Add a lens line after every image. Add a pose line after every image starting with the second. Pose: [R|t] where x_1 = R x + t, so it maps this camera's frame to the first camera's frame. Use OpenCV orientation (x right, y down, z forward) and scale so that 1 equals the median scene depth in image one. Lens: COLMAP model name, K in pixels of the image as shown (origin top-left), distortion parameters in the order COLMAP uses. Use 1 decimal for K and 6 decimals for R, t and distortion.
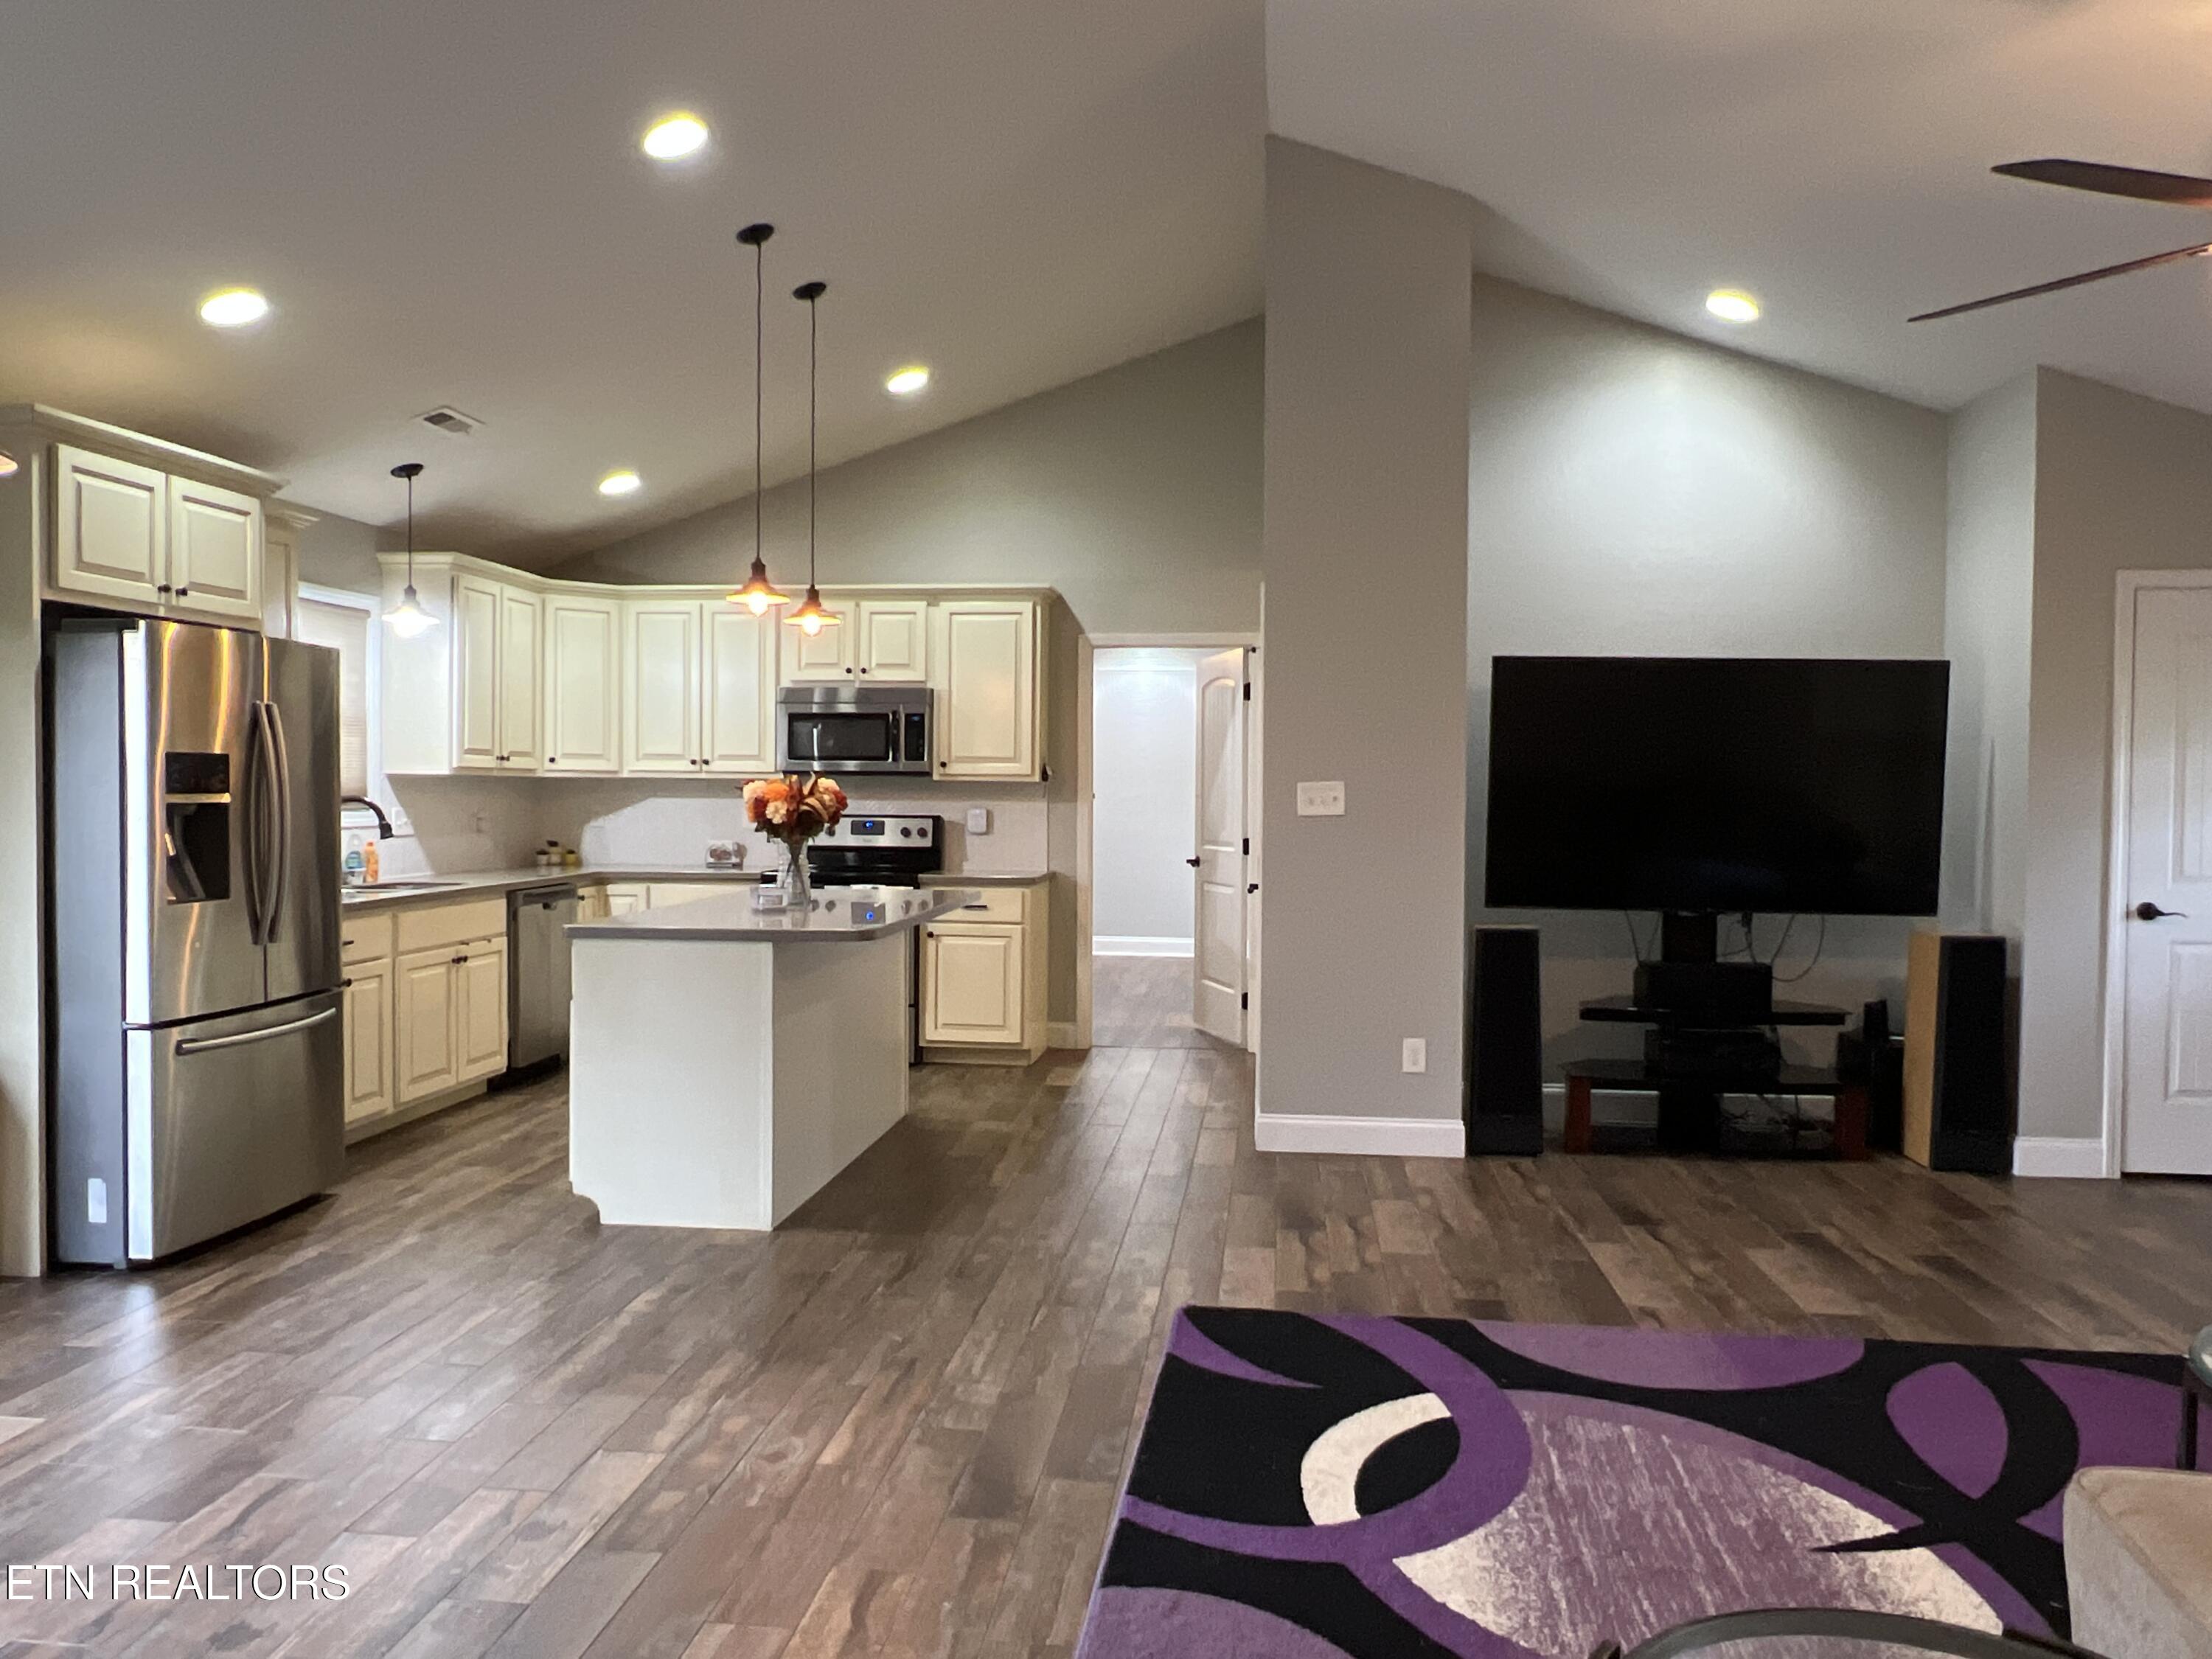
lens RADIAL K [[1597.9, 0, 1117.3], [0, 1597.9, 823.8], [0, 0, 1]] dist [-0.001364, 0.000645]
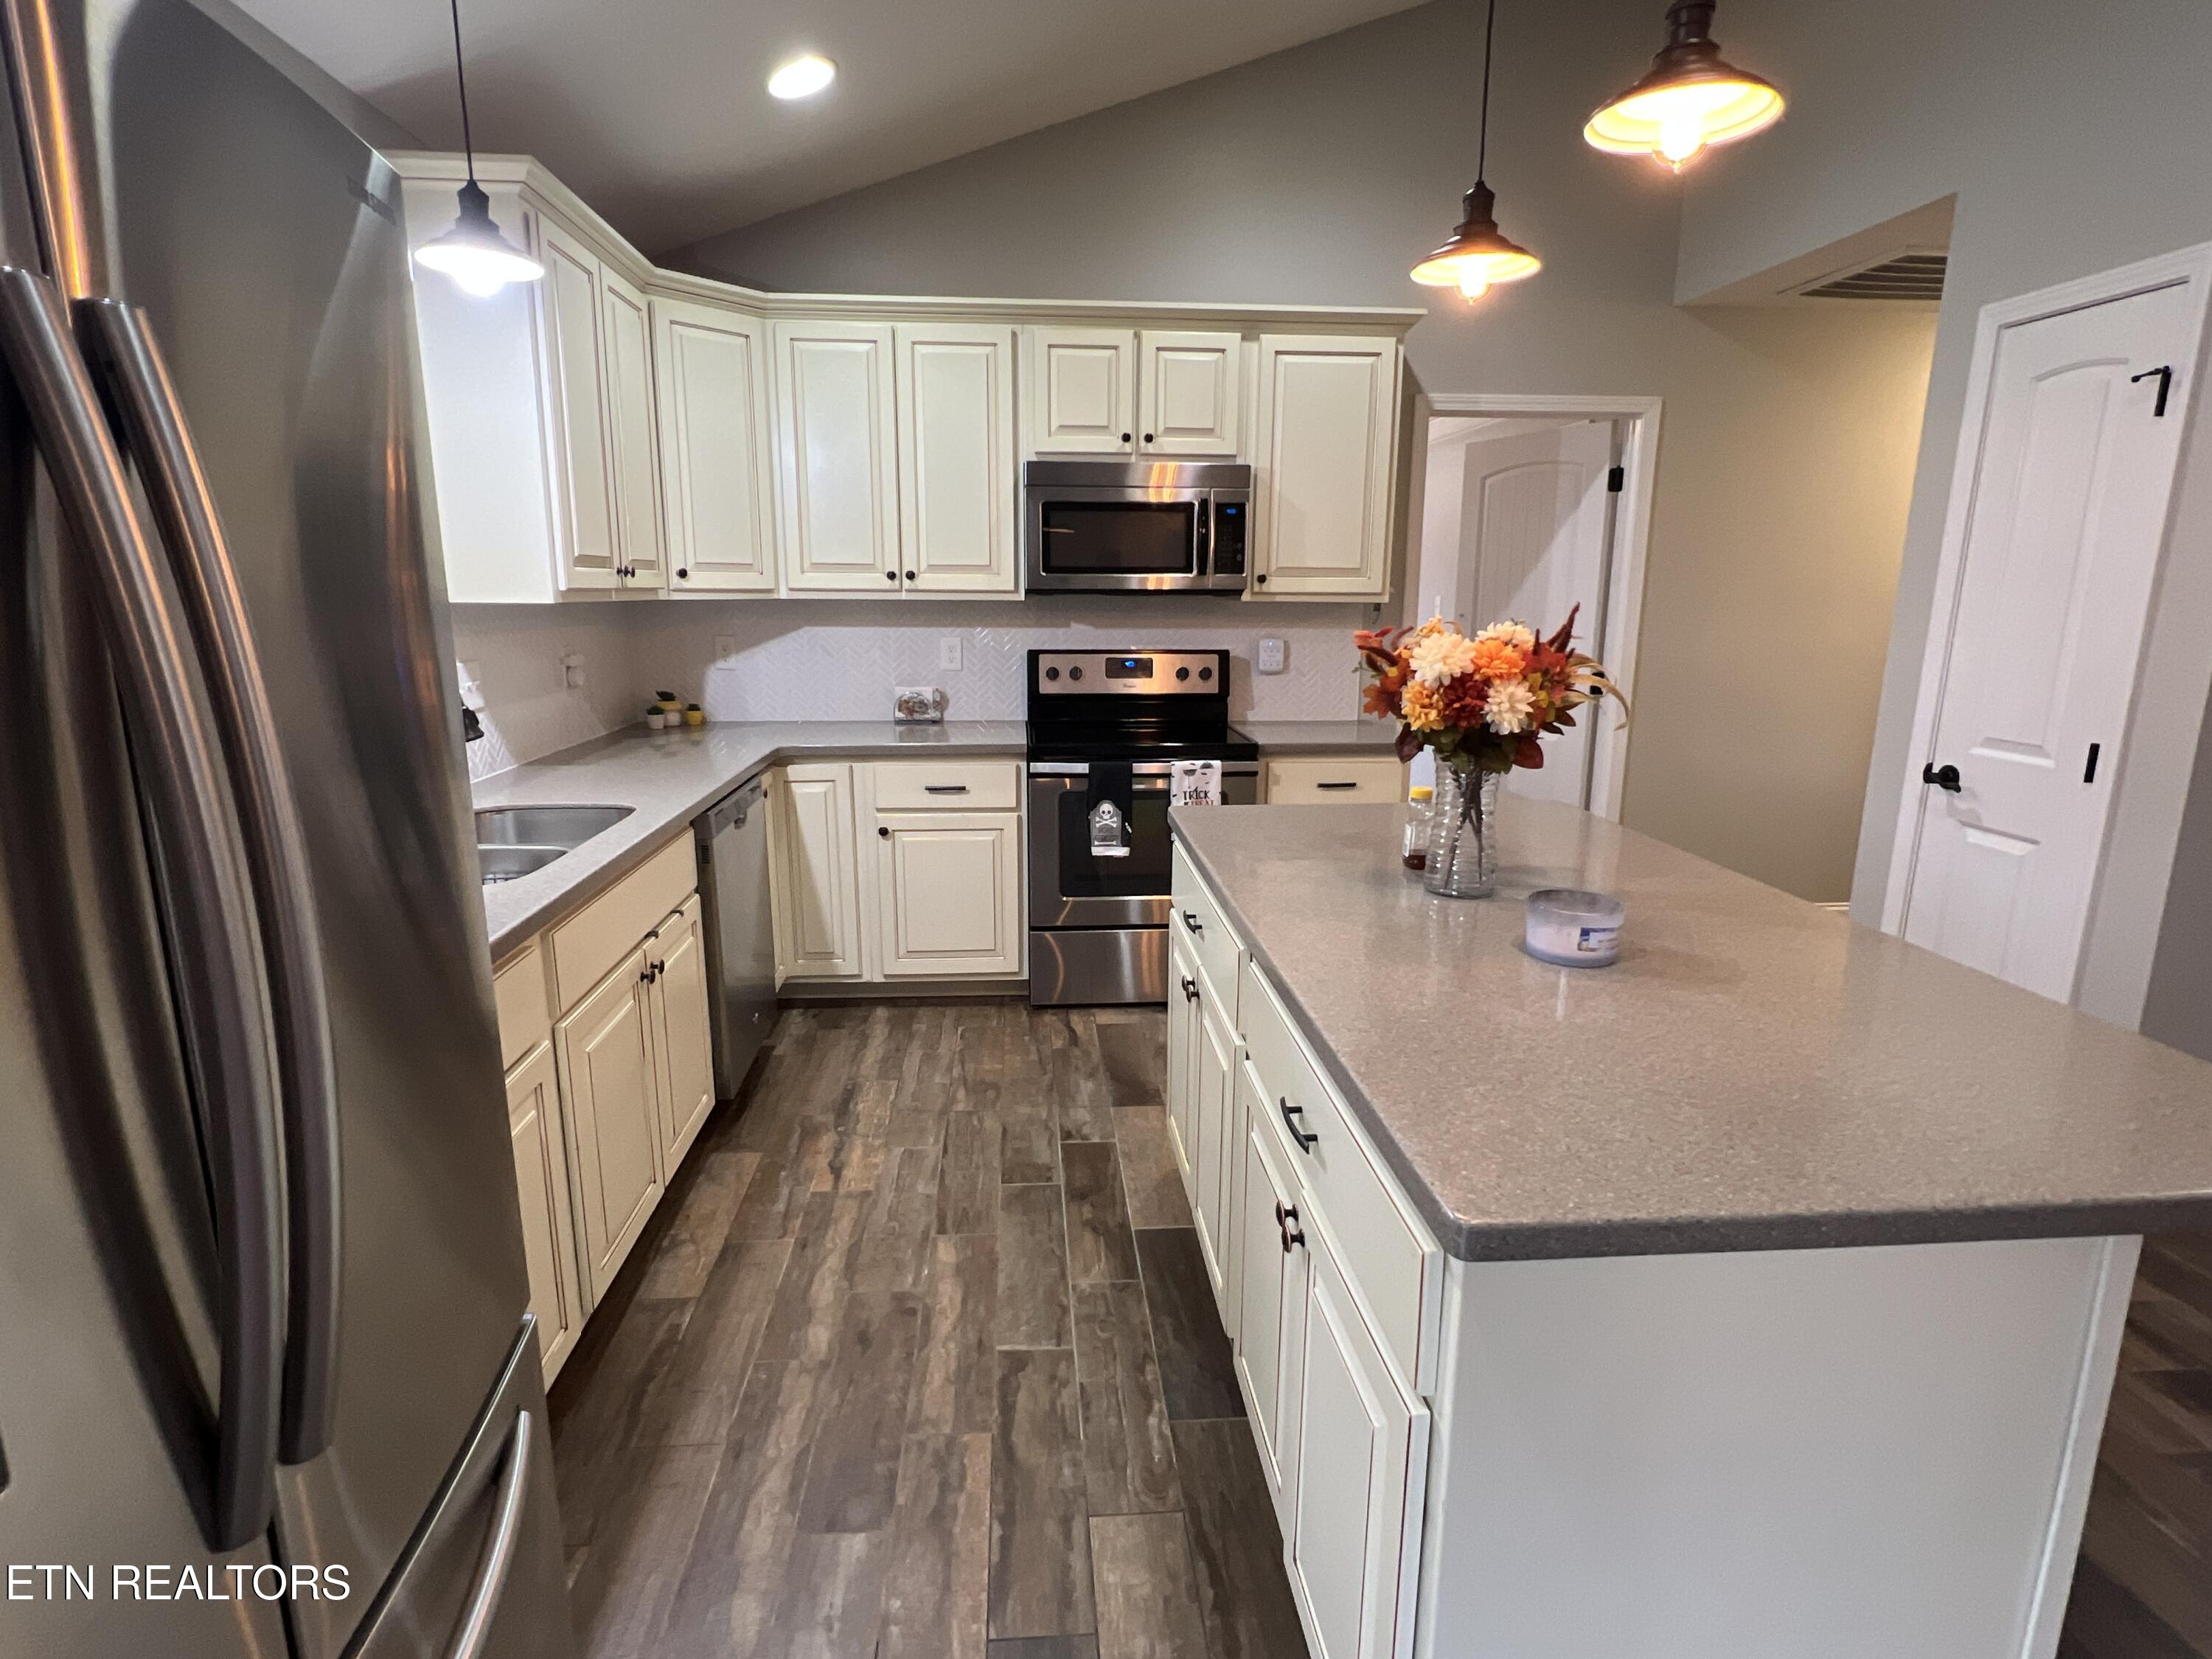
lens RADIAL K [[1126.5, 0, 1103.3], [0, 1126.5, 819.2], [0, 0, 1]] dist [-0.001814, -0.000732]
pose [[0.983892, -0.039138, 0.174426, -0.345208], [0.006835, 0.983261, 0.182073, -0.030739], [-0.178632, -0.177948, 0.967691, 0.659736]]
